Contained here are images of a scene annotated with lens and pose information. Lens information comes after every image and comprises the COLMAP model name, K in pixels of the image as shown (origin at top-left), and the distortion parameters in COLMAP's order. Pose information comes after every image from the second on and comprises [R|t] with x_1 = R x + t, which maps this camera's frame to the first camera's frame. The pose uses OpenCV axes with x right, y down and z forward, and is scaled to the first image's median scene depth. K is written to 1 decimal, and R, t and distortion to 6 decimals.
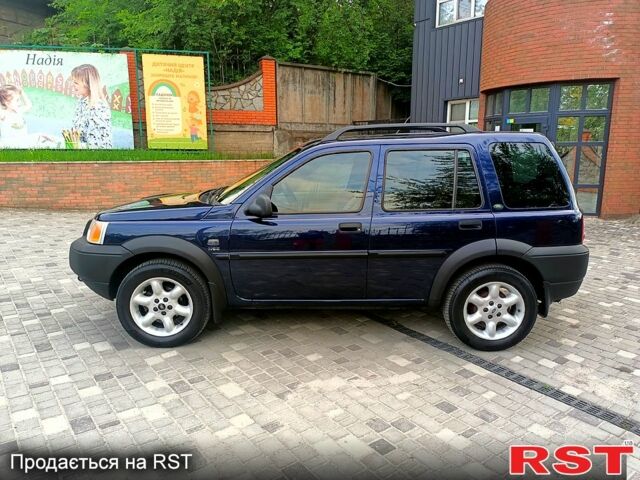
lens RADIAL K [[474.7, 0, 323.3], [0, 474.7, 238.7], [0, 0, 1]] dist [0.039503, -0.046005]
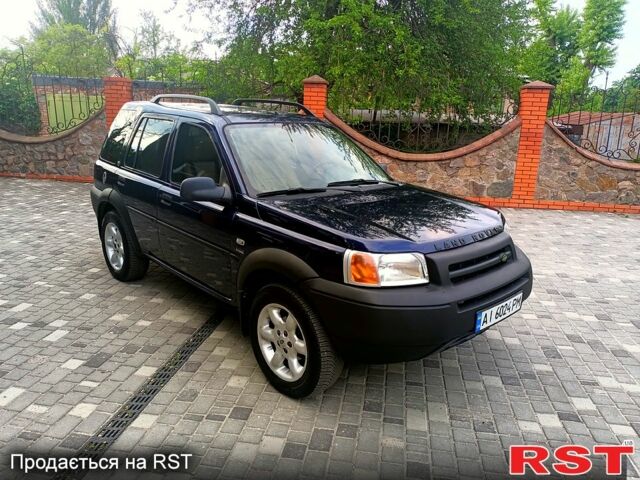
lens RADIAL K [[474.7, 0, 321.8], [0, 474.7, 237.0], [0, 0, 1]] dist [0.039503, -0.046005]
pose [[-0.667169, -0.221199, 0.711306, -0.255189], [0.107045, 0.916513, 0.385416, -0.110918], [-0.737175, 0.333279, -0.587791, 0.511844]]
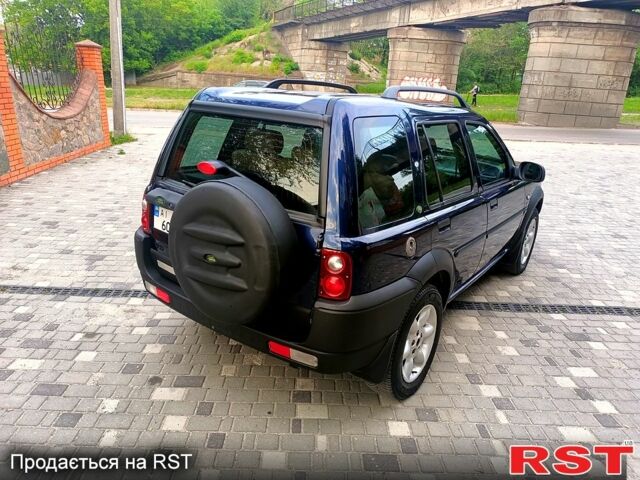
lens RADIAL K [[474.7, 0, 321.2], [0, 474.7, 243.3], [0, 0, 1]] dist [0.039503, -0.046005]
pose [[-0.598325, 0.218469, -0.770895, 0.283449], [-0.215163, 0.882965, 0.417226, -0.104450], [0.771824, 0.415505, -0.481293, 0.469101]]
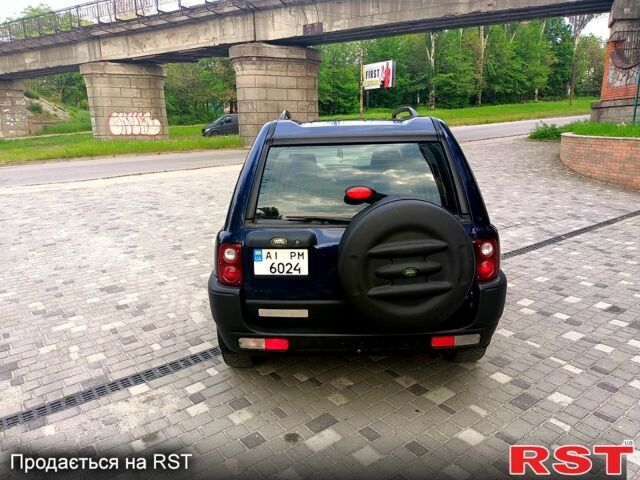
lens RADIAL K [[474.7, 0, 321.9], [0, 474.7, 241.8], [0, 0, 1]] dist [0.039503, -0.046005]
pose [[-0.016272, 0.241515, -0.970261, 0.348208], [-0.173265, 0.955027, 0.240629, -0.069049], [0.984741, 0.172028, 0.026306, 0.322247]]
